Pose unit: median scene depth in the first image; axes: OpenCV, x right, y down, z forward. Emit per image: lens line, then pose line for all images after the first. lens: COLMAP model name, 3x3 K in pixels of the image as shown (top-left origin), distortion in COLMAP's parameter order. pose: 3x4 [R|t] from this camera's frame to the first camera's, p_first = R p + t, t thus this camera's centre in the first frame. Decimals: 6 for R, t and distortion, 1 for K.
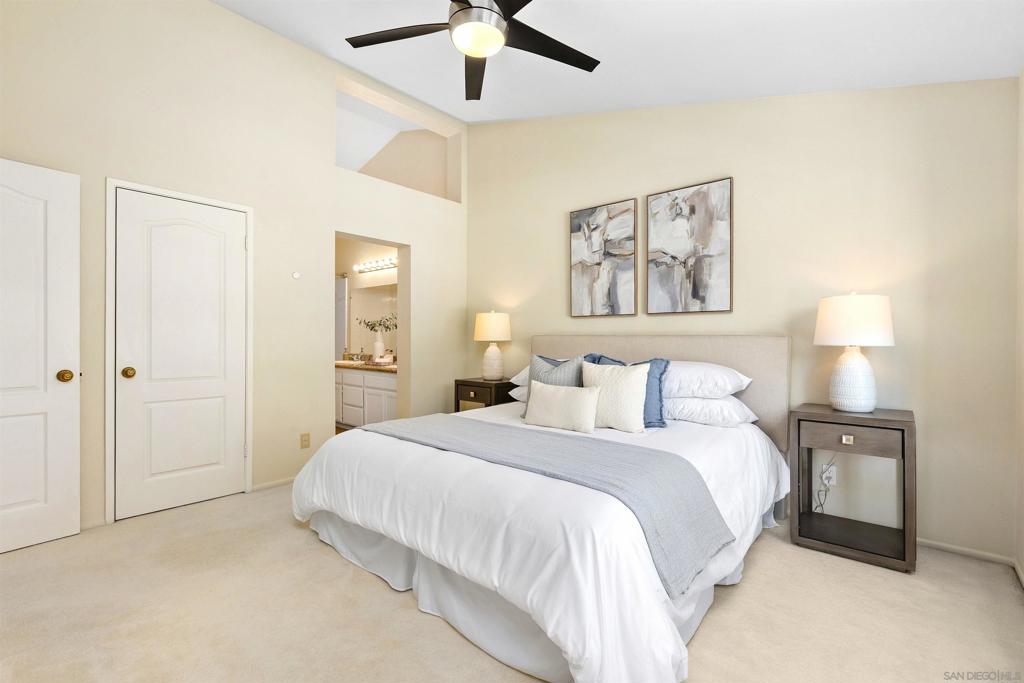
lens RADIAL K [[467.2, 0, 510.6], [0, 467.2, 344.0], [0, 0, 1]] dist [0.003656, 0.000043]
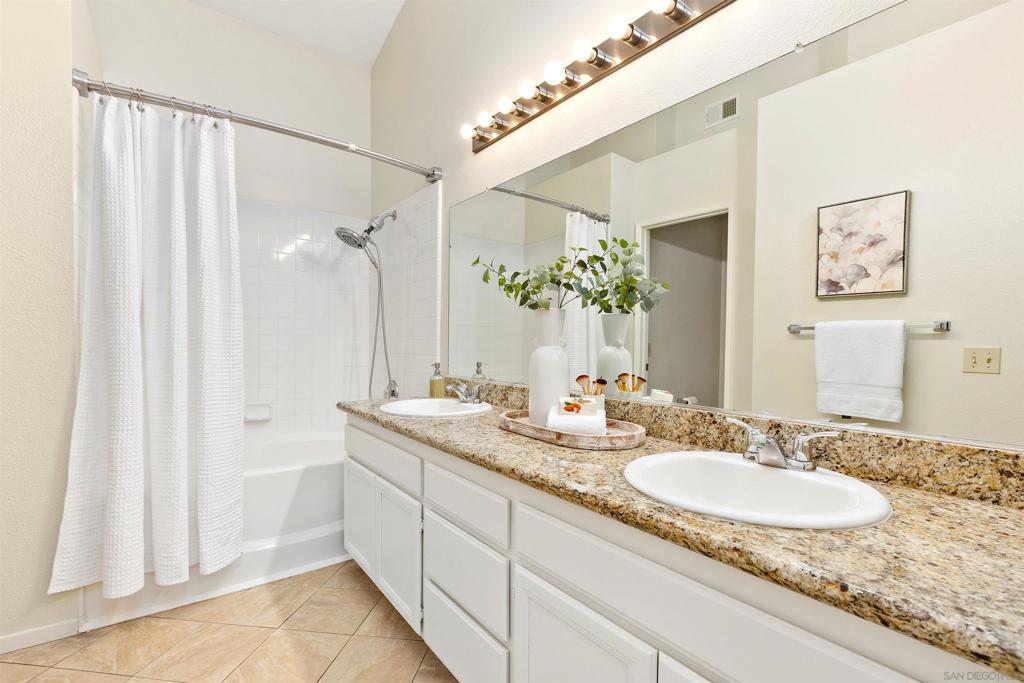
lens RADIAL K [[467.2, 0, 513.1], [0, 467.2, 346.0], [0, 0, 1]] dist [0.003656, 0.000043]
pose [[0.982733, 0.002553, -0.185011, -0.413915], [-0.003028, 0.999993, -0.002284, -0.007254], [0.185004, 0.002804, 0.982734, 1.189282]]
